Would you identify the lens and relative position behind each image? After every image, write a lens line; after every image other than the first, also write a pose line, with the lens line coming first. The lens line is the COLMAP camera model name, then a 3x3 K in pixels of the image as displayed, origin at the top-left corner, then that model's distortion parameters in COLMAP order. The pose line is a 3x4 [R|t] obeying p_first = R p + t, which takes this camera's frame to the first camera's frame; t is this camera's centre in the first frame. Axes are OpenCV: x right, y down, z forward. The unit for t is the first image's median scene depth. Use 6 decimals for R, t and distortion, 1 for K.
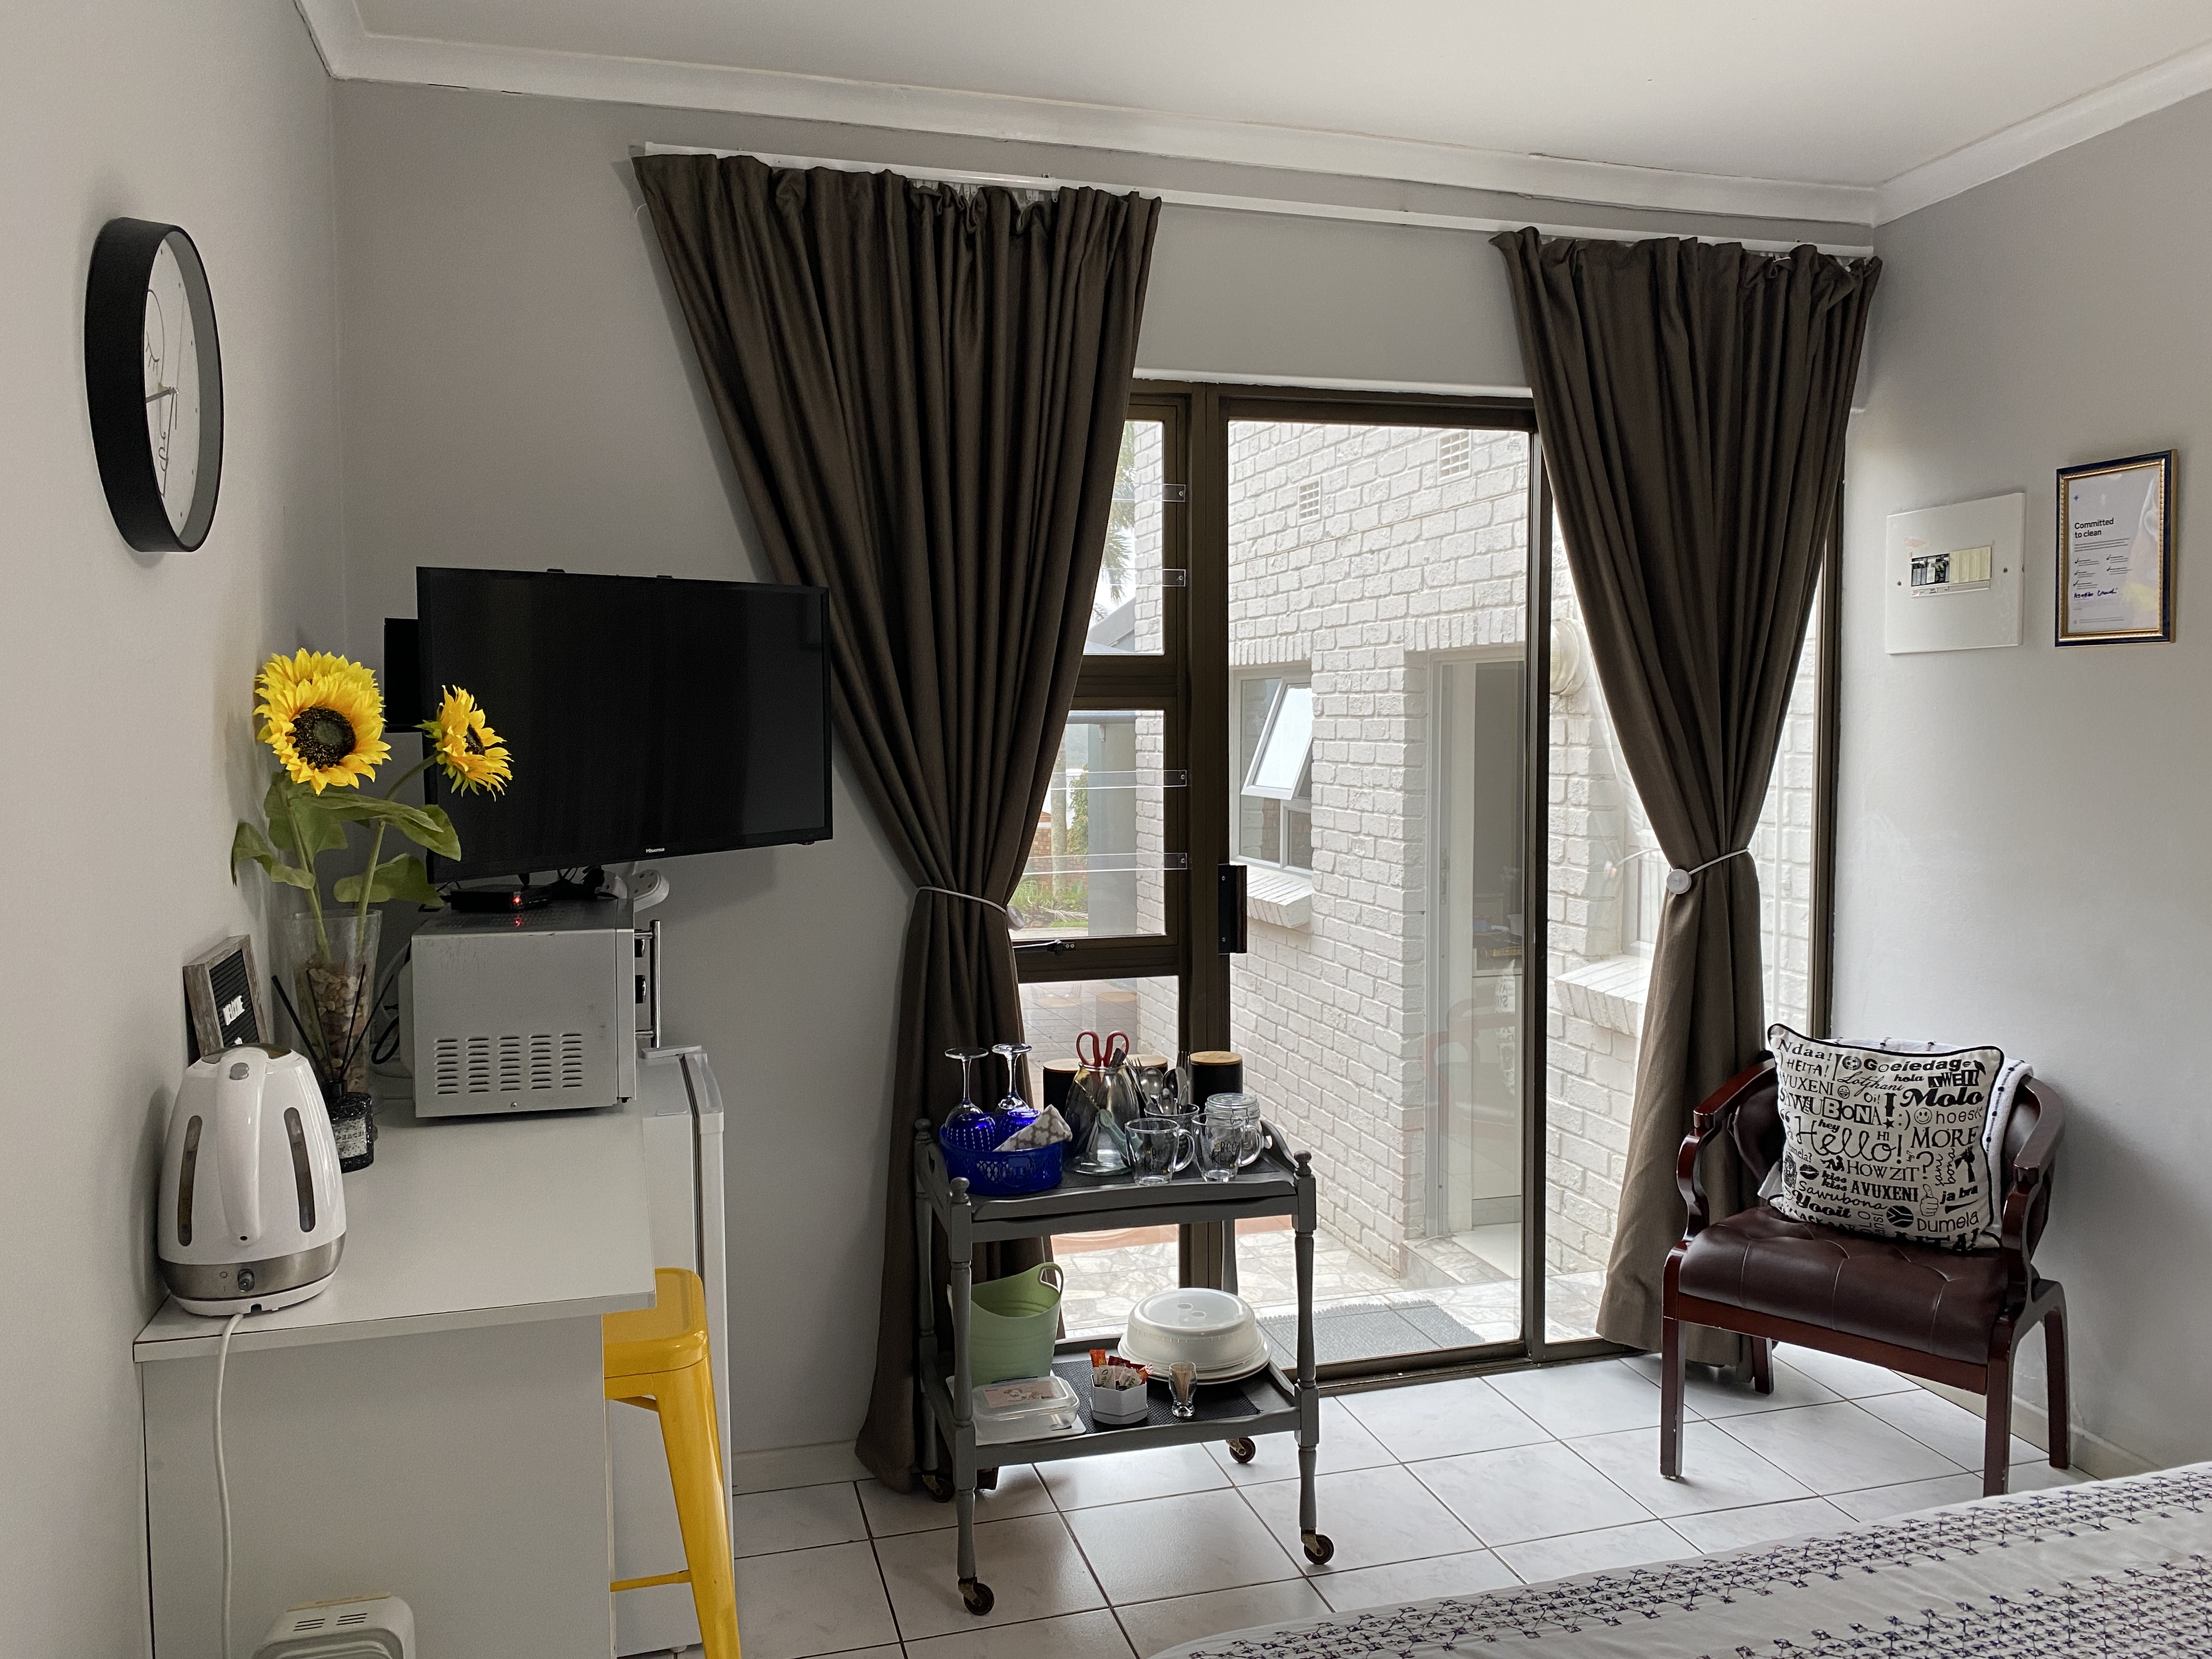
lens RADIAL K [[1664.8, 0, 1109.4], [0, 1664.8, 823.9], [0, 0, 1]] dist [0.034581, -0.023129]
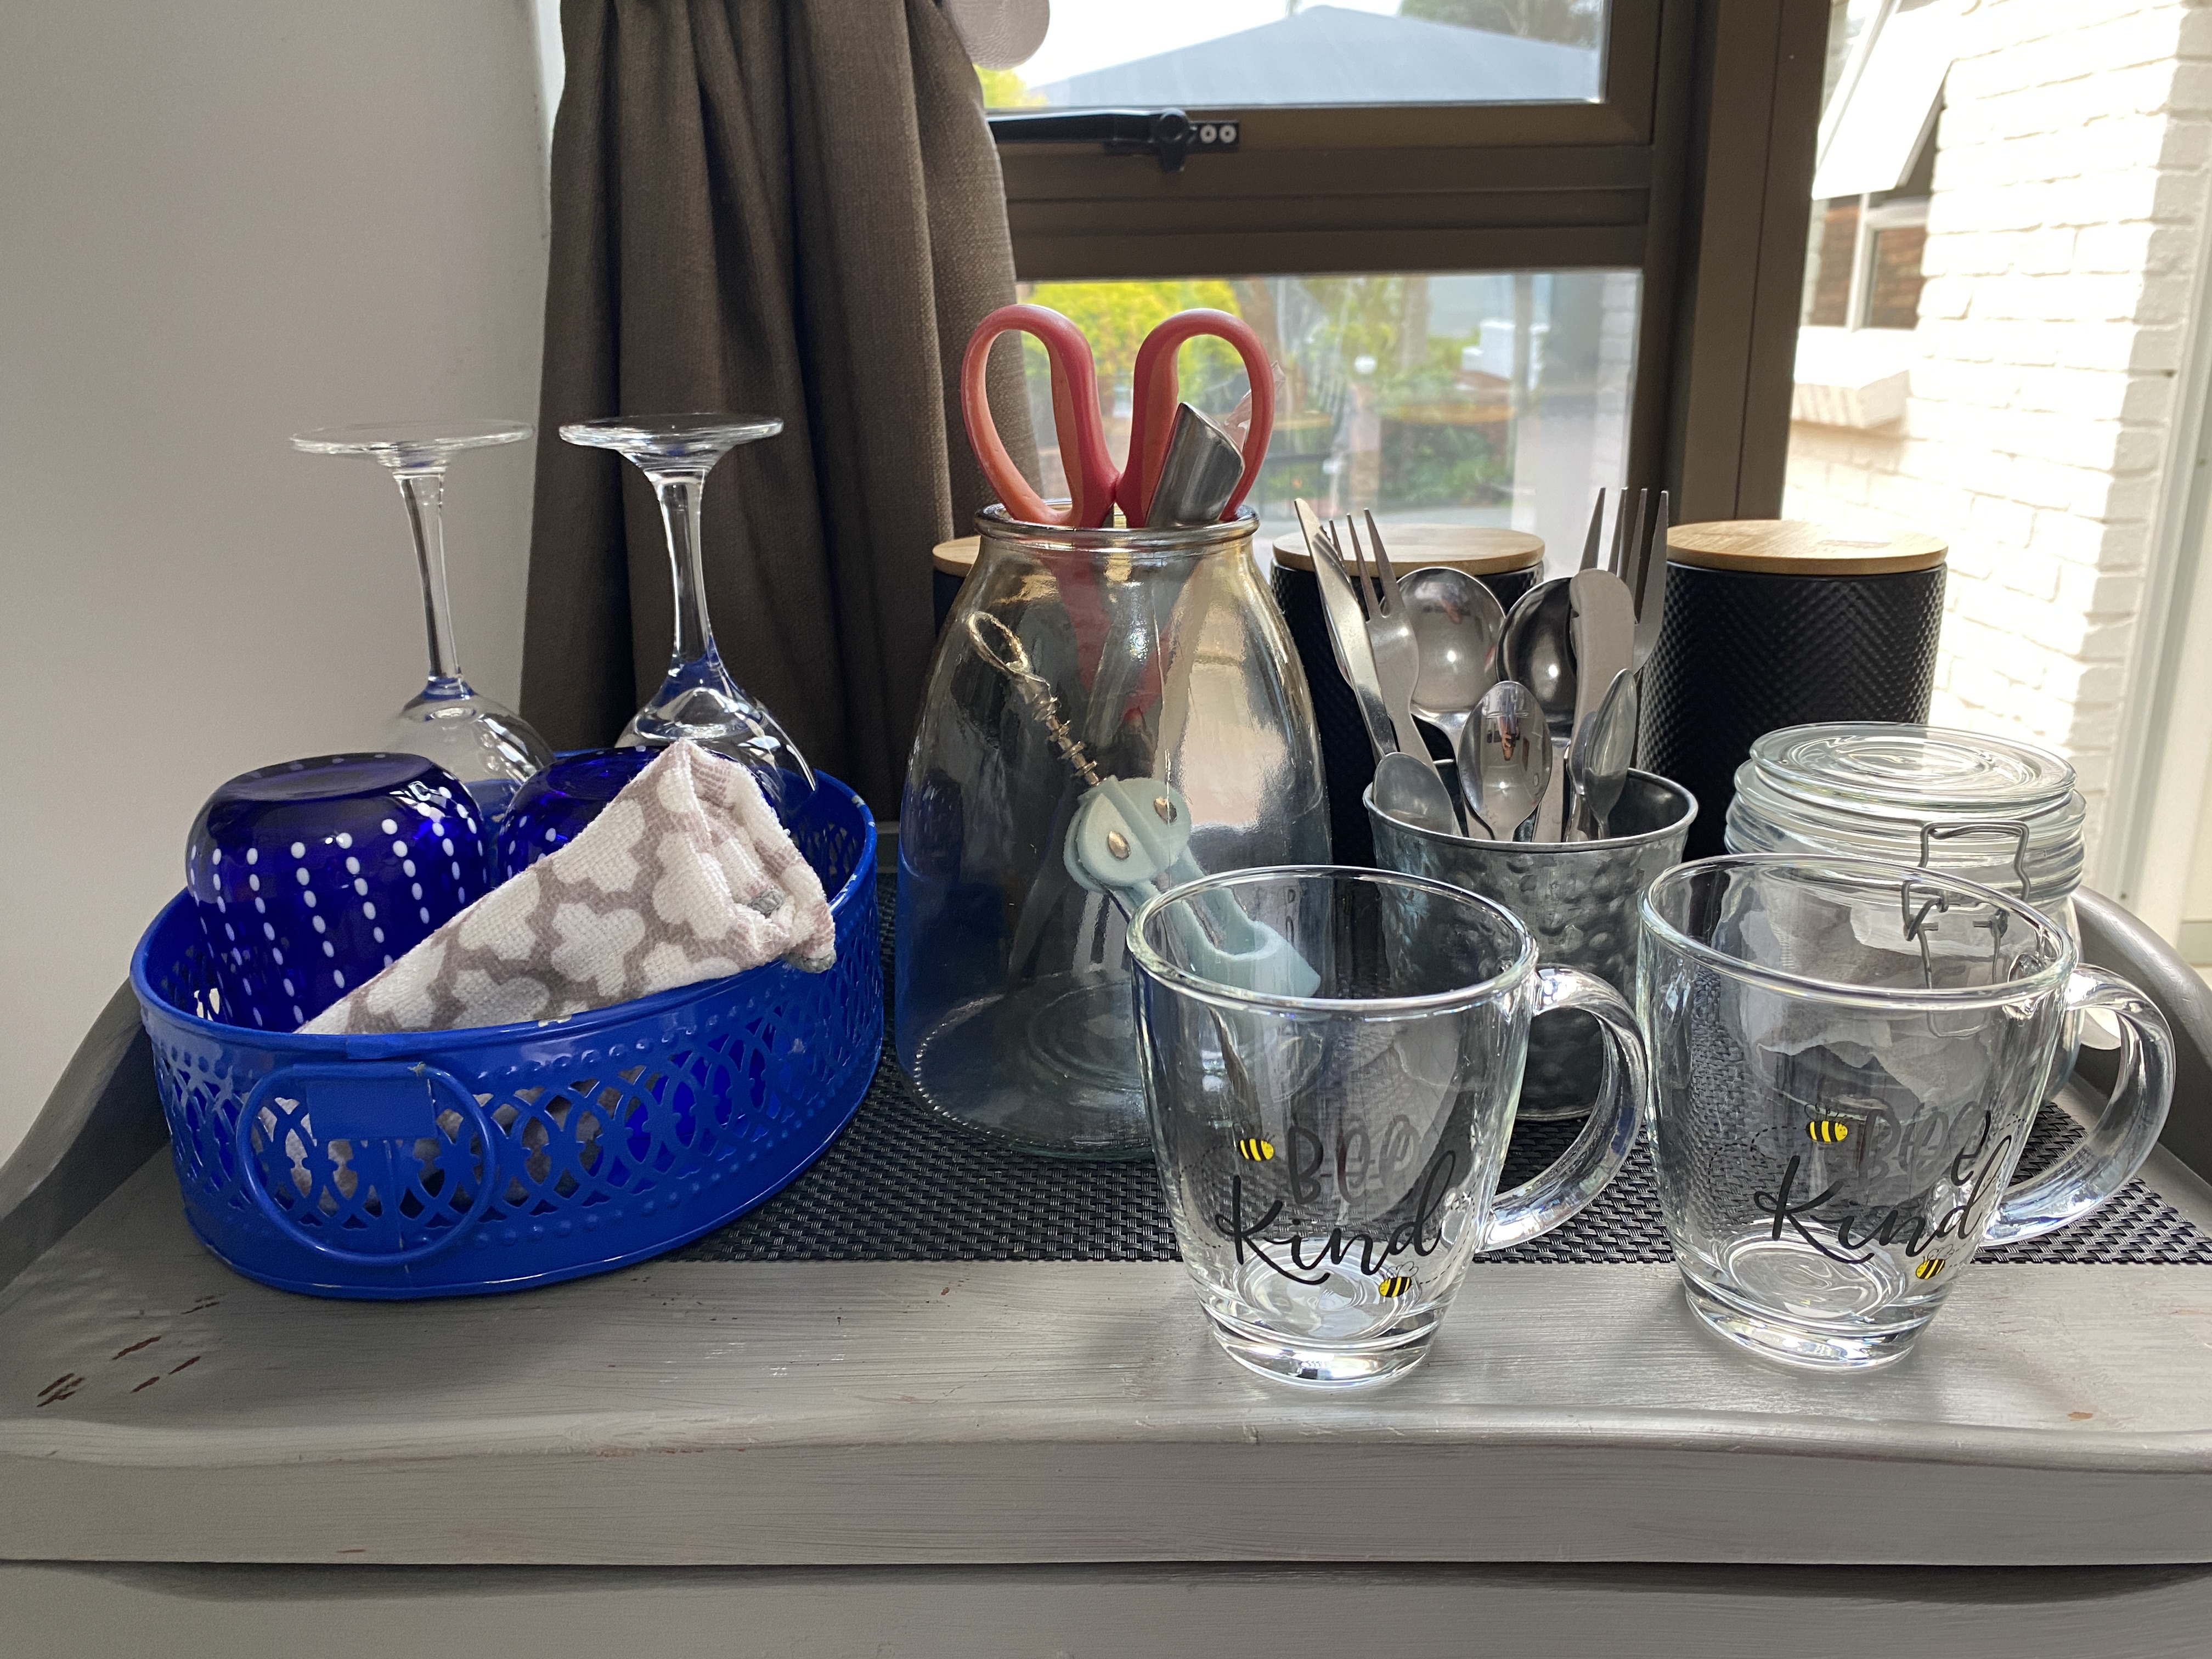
lens RADIAL K [[1664.8, 0, 1105.9], [0, 1664.8, 826.1], [0, 0, 1]] dist [0.034581, -0.023129]
pose [[0.963190, 0.074998, -0.258147, 0.039239], [-0.010090, 0.969704, 0.244075, 0.128043], [0.268631, -0.232486, 0.934766, 0.802904]]
